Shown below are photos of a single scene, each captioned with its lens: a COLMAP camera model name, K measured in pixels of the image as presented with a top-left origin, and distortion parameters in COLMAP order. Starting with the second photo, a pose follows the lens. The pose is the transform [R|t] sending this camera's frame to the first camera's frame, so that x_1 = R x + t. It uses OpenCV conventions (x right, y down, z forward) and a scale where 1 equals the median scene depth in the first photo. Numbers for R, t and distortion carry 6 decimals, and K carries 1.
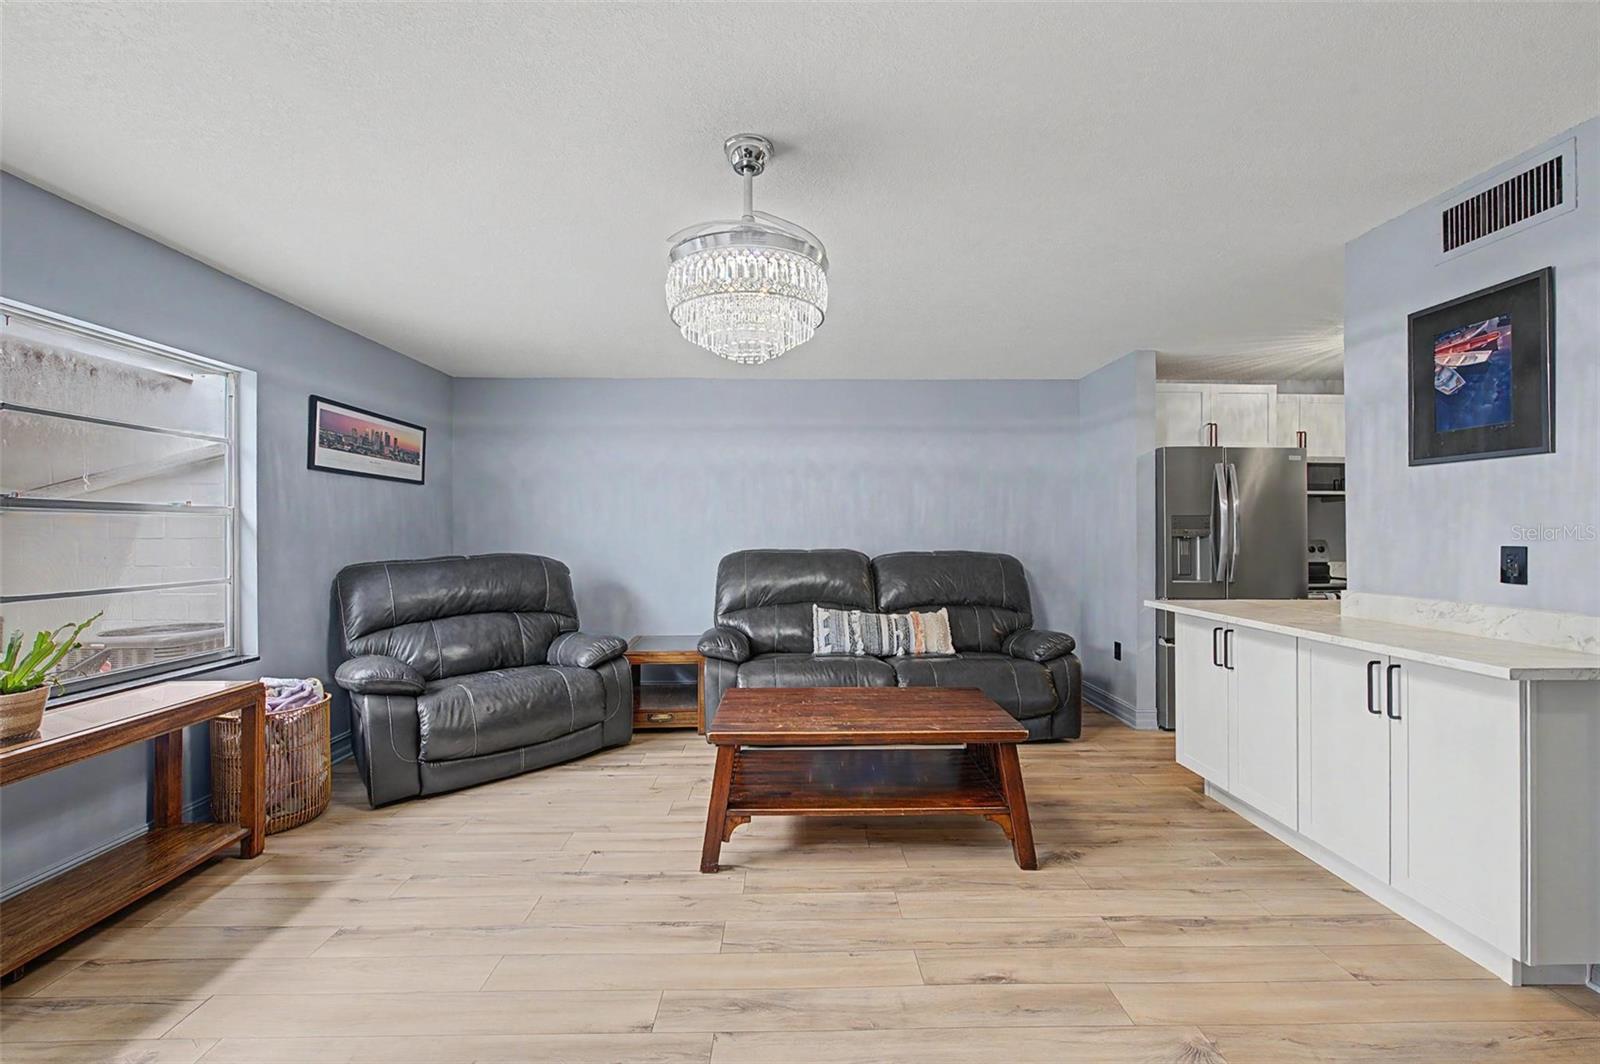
lens RADIAL K [[656.7, 0, 800.7], [0, 656.7, 527.9], [0, 0, 1]] dist [-0.000488, -0.000142]
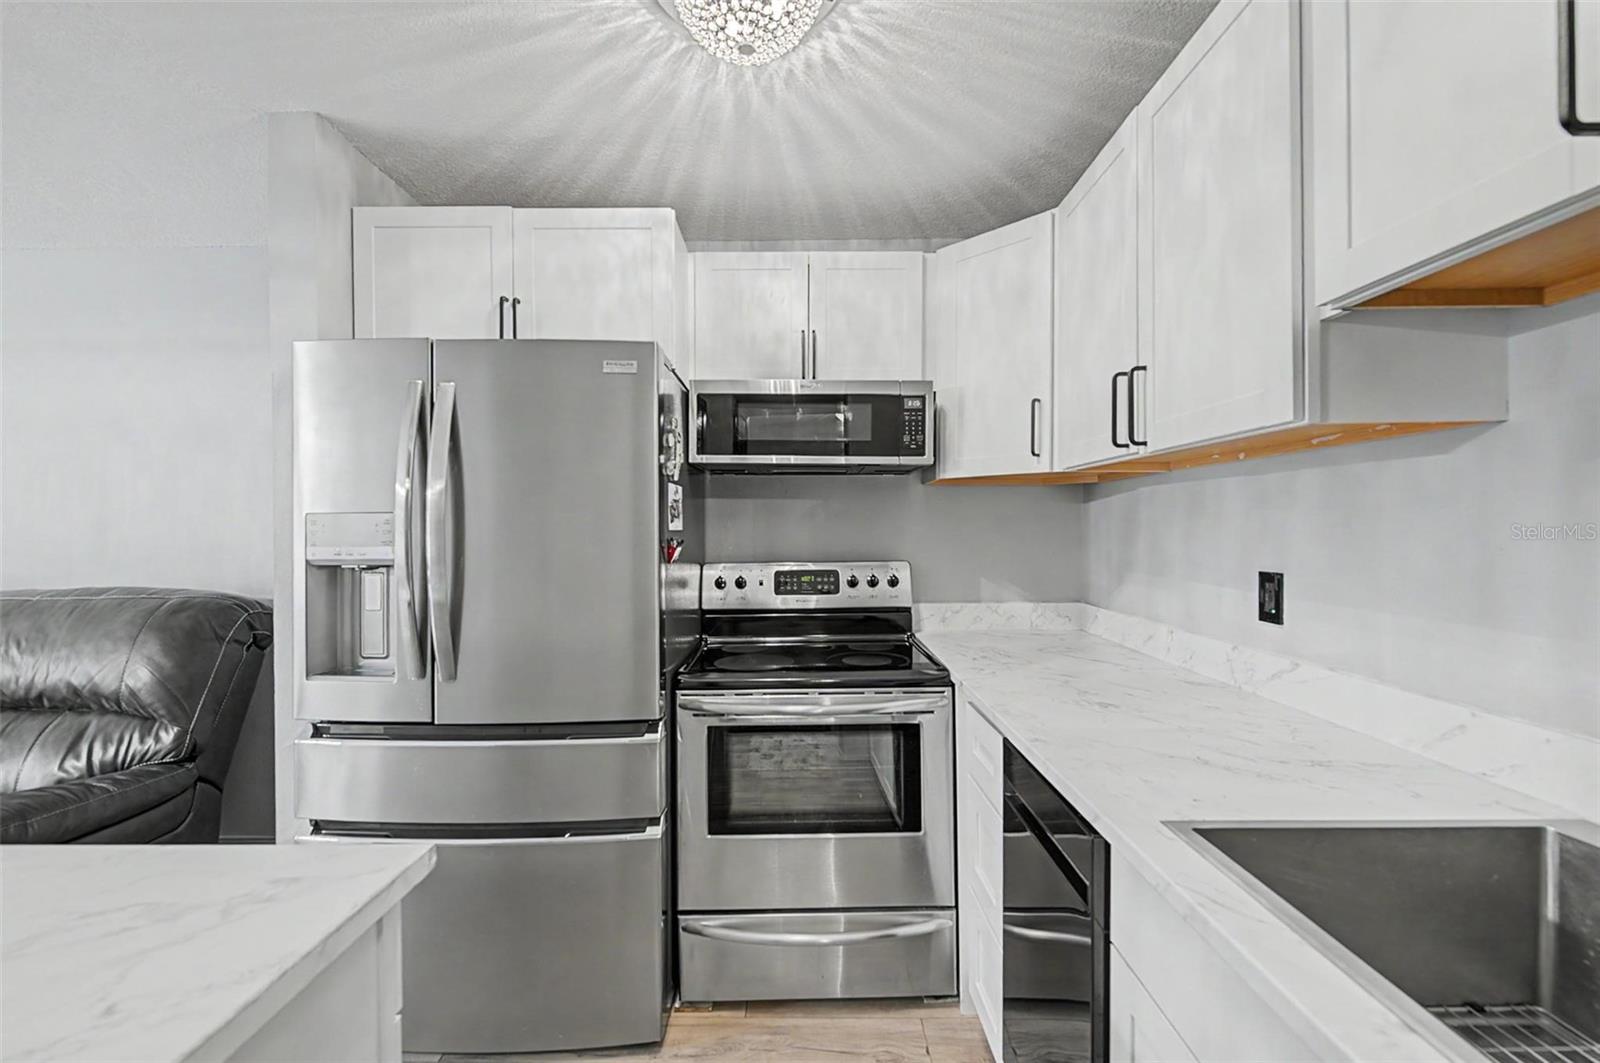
lens RADIAL K [[660.1, 0, 800.4], [0, 660.1, 537.5], [0, 0, 1]] dist [0.000238, -0.000077]
pose [[0.999691, -0.003684, -0.024594, 1.014157], [0.004118, 0.999836, 0.017639, -0.011717], [0.024525, -0.017734, 0.999542, 0.706633]]
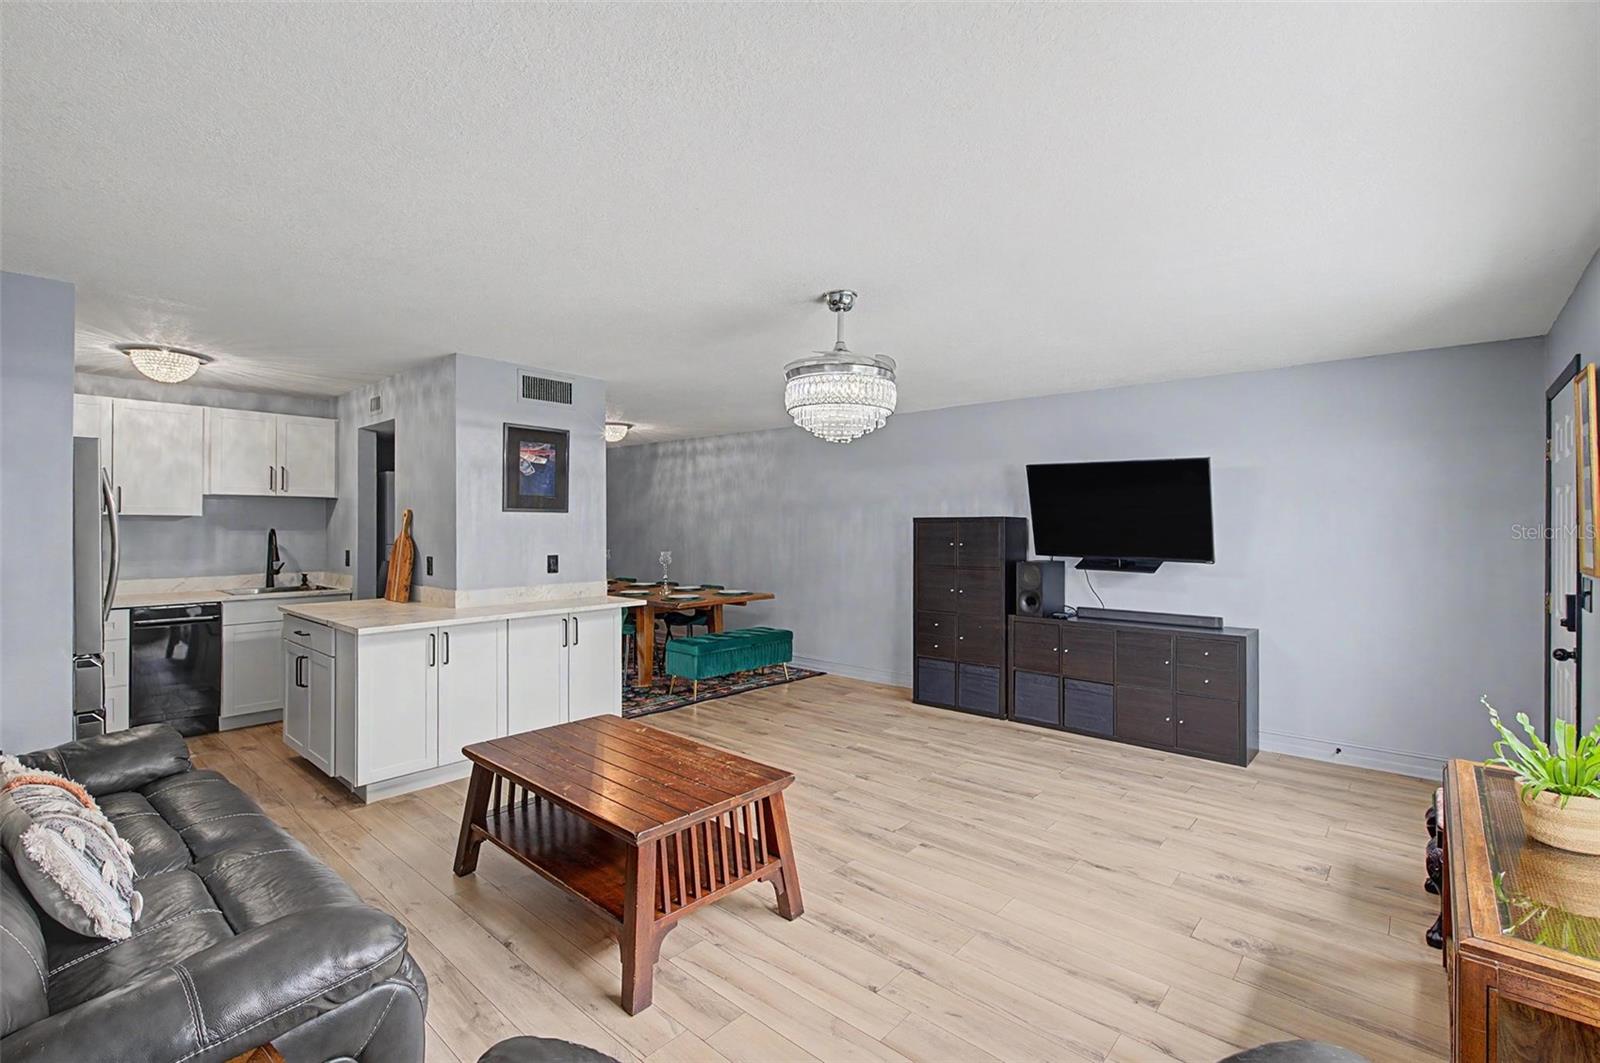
lens RADIAL K [[711.5, 0, 797.1], [0, 711.5, 523.3], [0, 0, 1]] dist [0.001449, -0.000022]
pose [[-0.732809, 0.000491, 0.680434, -0.595592], [-0.004523, 0.999974, -0.005592, -0.037158], [-0.680419, -0.007175, -0.732788, 1.225007]]
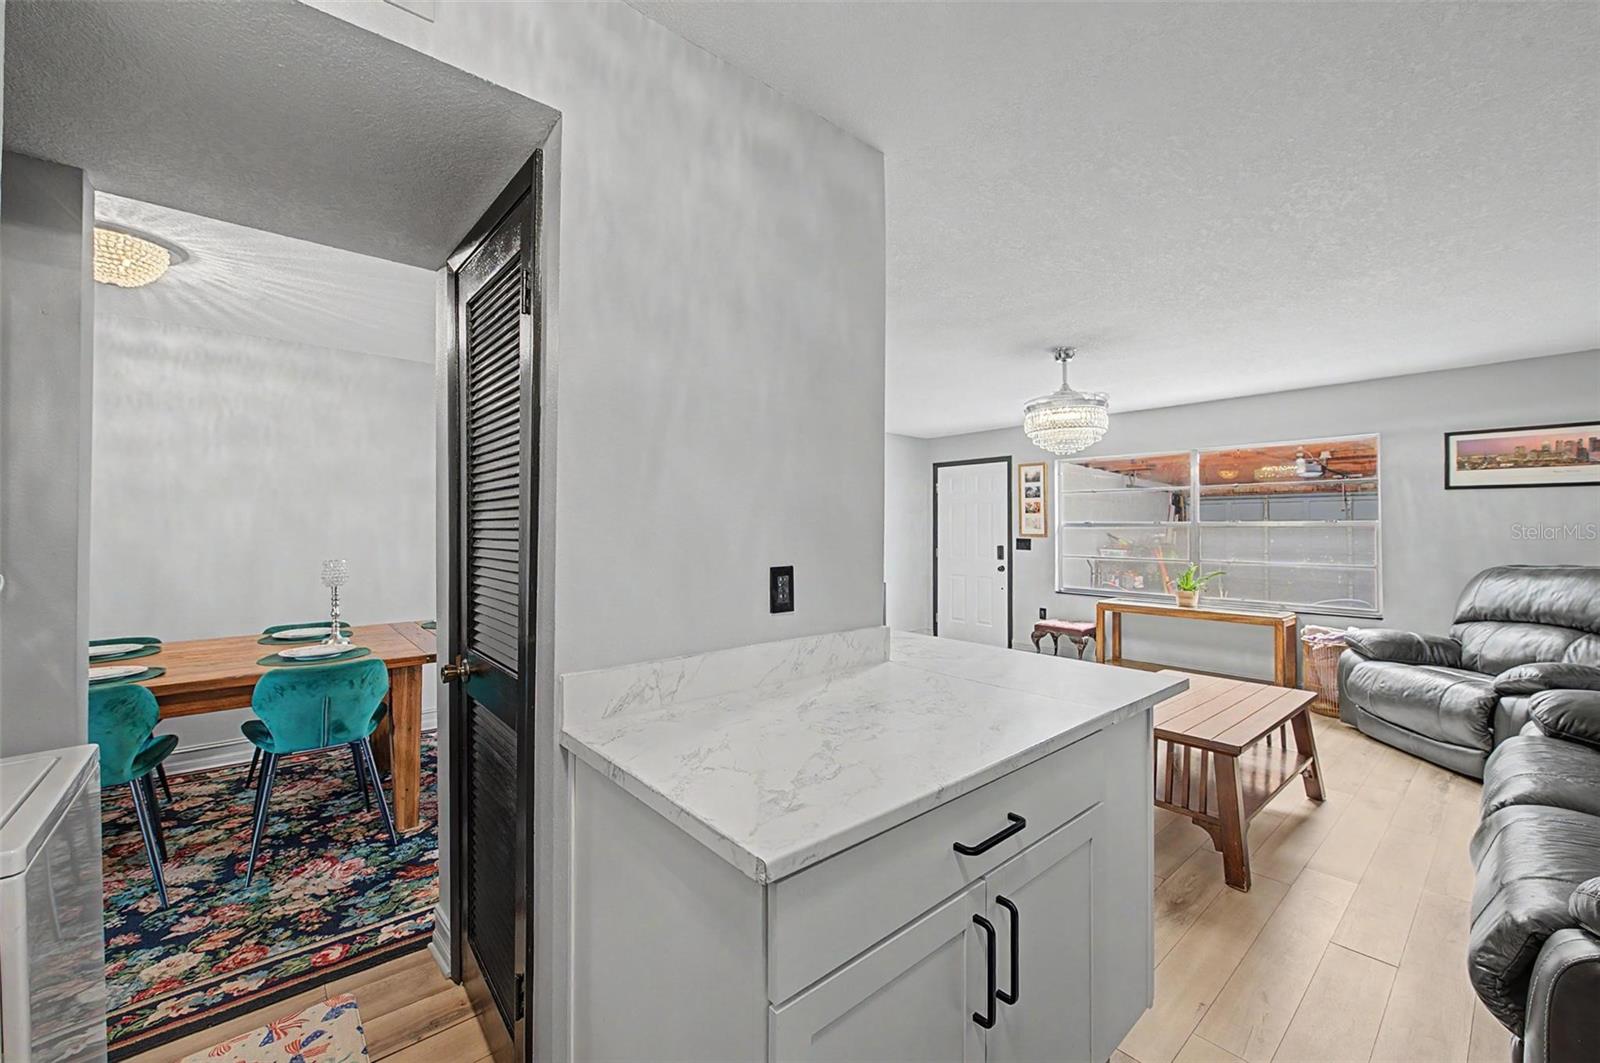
lens RADIAL K [[633.6, 0, 797.9], [0, 633.6, 514.6], [0, 0, 1]] dist [0.000382, -0.003050]
pose [[-0.772630, -0.015303, -0.634673, 1.010505], [0.001261, 0.999670, -0.025638, -0.008280], [0.634856, -0.020610, -0.772356, 1.107330]]
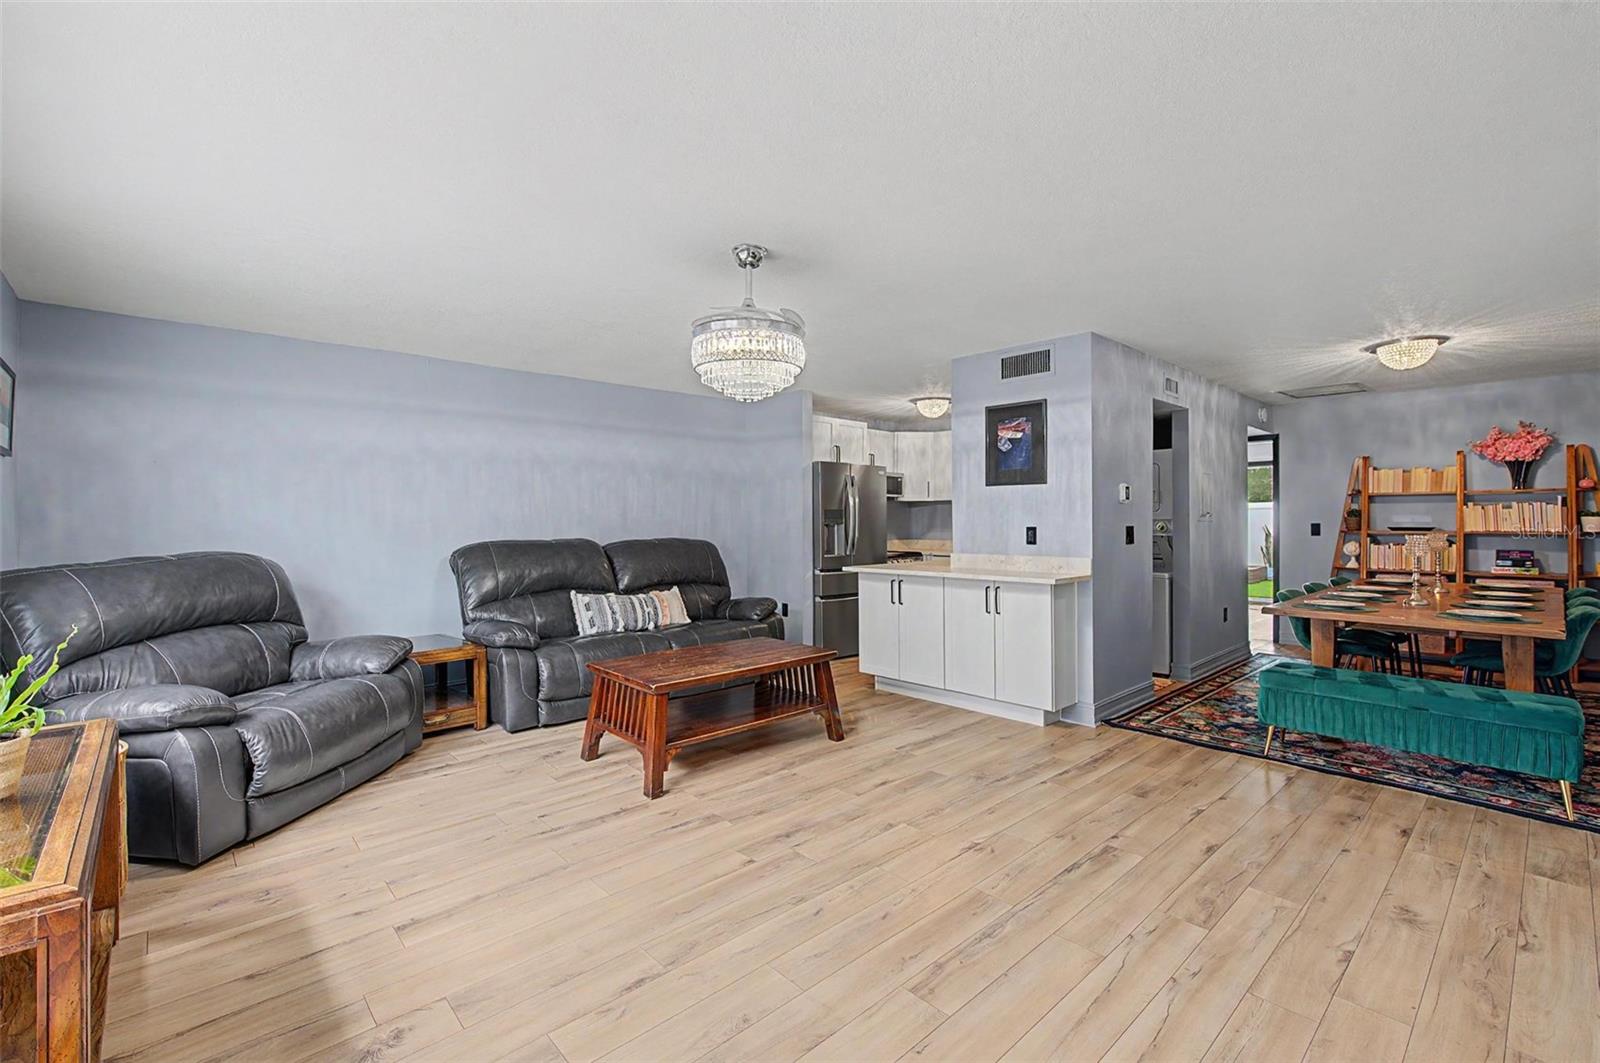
lens RADIAL K [[694.9, 0, 797.3], [0, 694.9, 522.2], [0, 0, 1]] dist [0.005173, -0.004588]
pose [[0.751222, -0.004731, 0.660033, -0.548908], [0.001186, 0.999982, 0.005818, -0.000758], [-0.660049, -0.003588, 0.751214, -0.106640]]
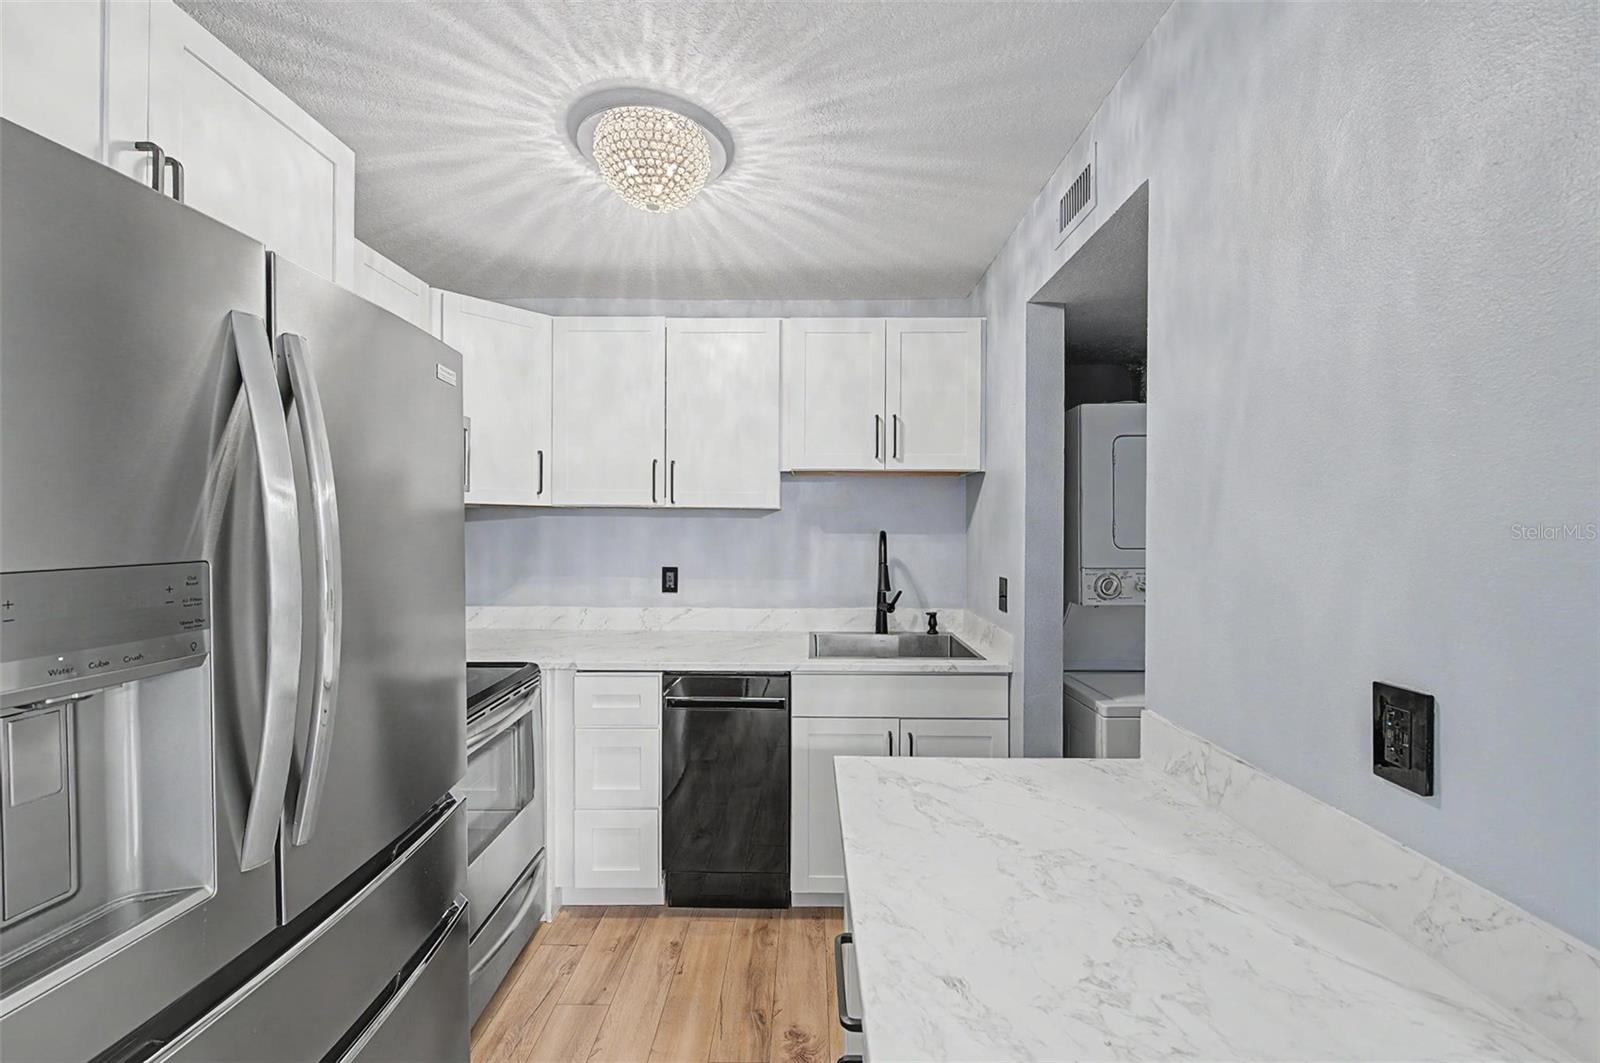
lens RADIAL K [[628.7, 0, 800.0], [0, 628.7, 531.5], [0, 0, 1]] dist [0.000915, -0.002975]
pose [[0.036329, -0.011588, 0.999273, 0.510563], [-0.008183, 0.999896, 0.011892, -0.036633], [-0.999306, -0.008609, 0.036230, 0.943869]]
